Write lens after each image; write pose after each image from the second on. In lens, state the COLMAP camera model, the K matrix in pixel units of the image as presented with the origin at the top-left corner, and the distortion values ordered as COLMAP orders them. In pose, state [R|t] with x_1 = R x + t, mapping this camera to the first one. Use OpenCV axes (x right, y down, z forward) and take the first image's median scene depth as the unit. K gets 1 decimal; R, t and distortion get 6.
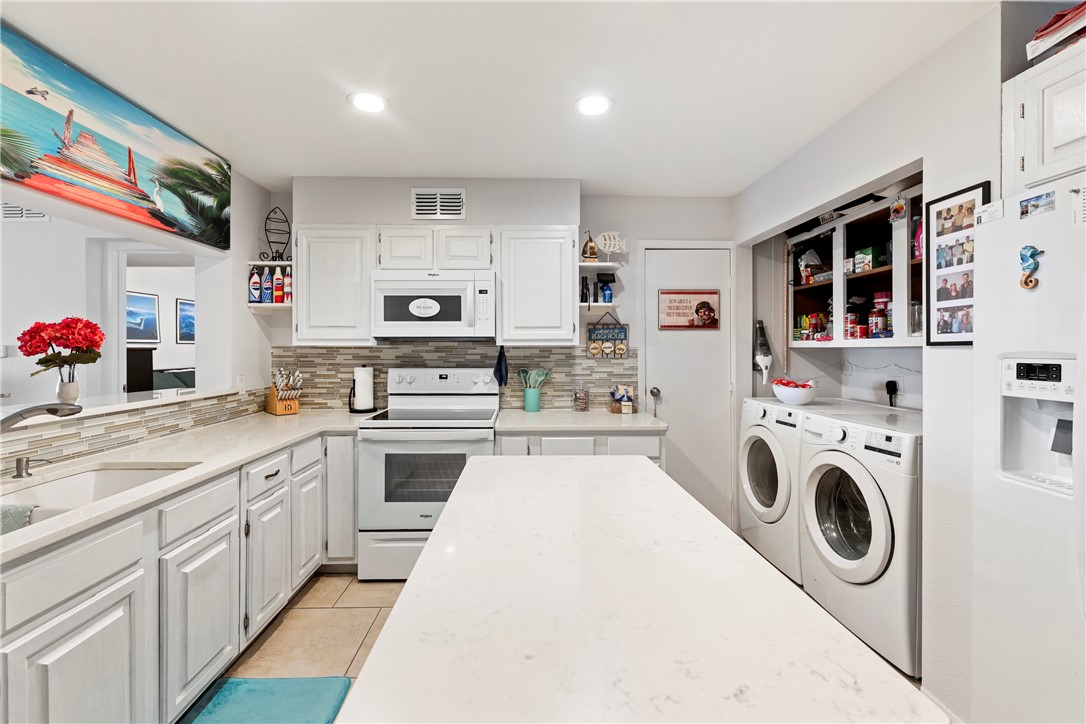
lens RADIAL K [[460.3, 0, 531.4], [0, 460.3, 351.5], [0, 0, 1]] dist [-0.000298, -0.000483]
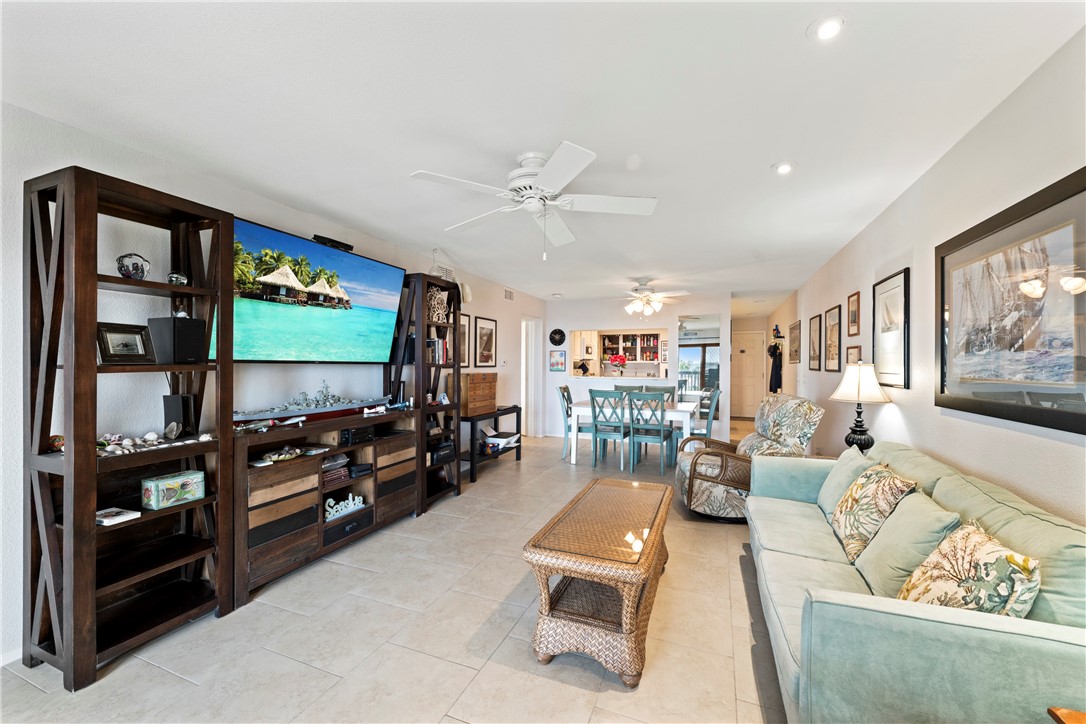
lens RADIAL K [[425.5, 0, 547.4], [0, 425.5, 364.1], [0, 0, 1]] dist [-0.002468, -0.000261]
pose [[0.391377, 0.001507, 0.920229, -3.074622], [-0.000564, 0.999999, -0.001397, 0.008301], [-0.920230, 0.000028, 0.391377, 0.073599]]
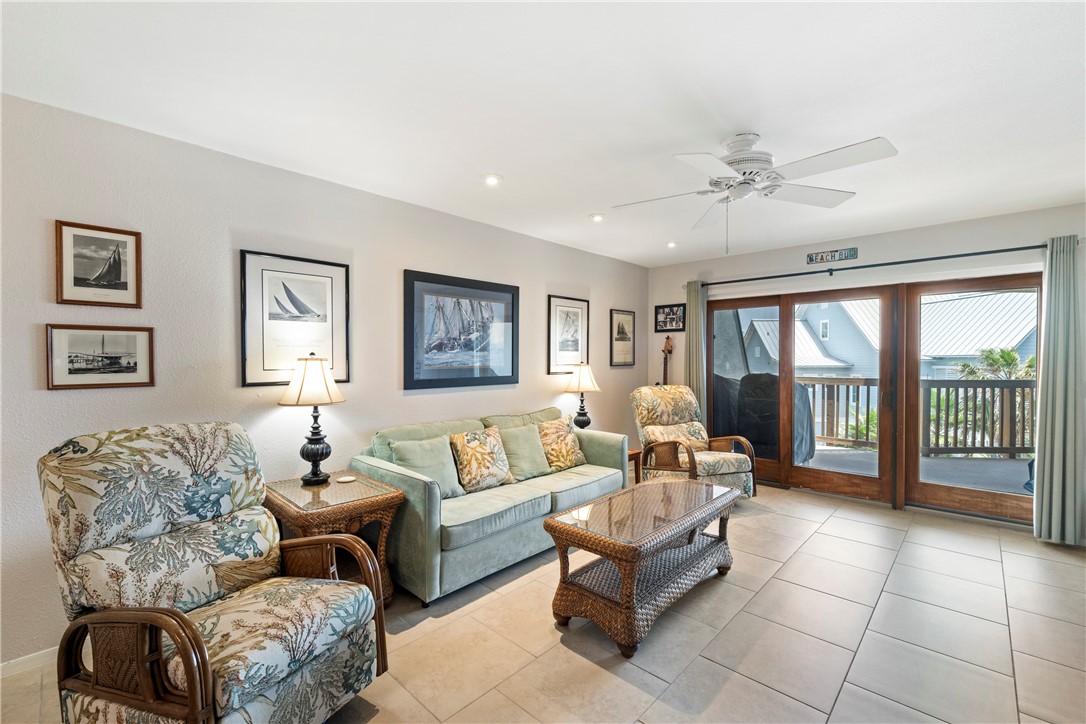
lens RADIAL K [[460.8, 0, 542.9], [0, 460.8, 361.8], [0, 0, 1]] dist [-0.001015, 0.000014]
pose [[-0.703926, 0.010166, -0.710201, -1.560183], [0.000901, 0.999910, 0.013420, 0.001050], [0.710273, 0.008807, -0.703871, 0.727999]]
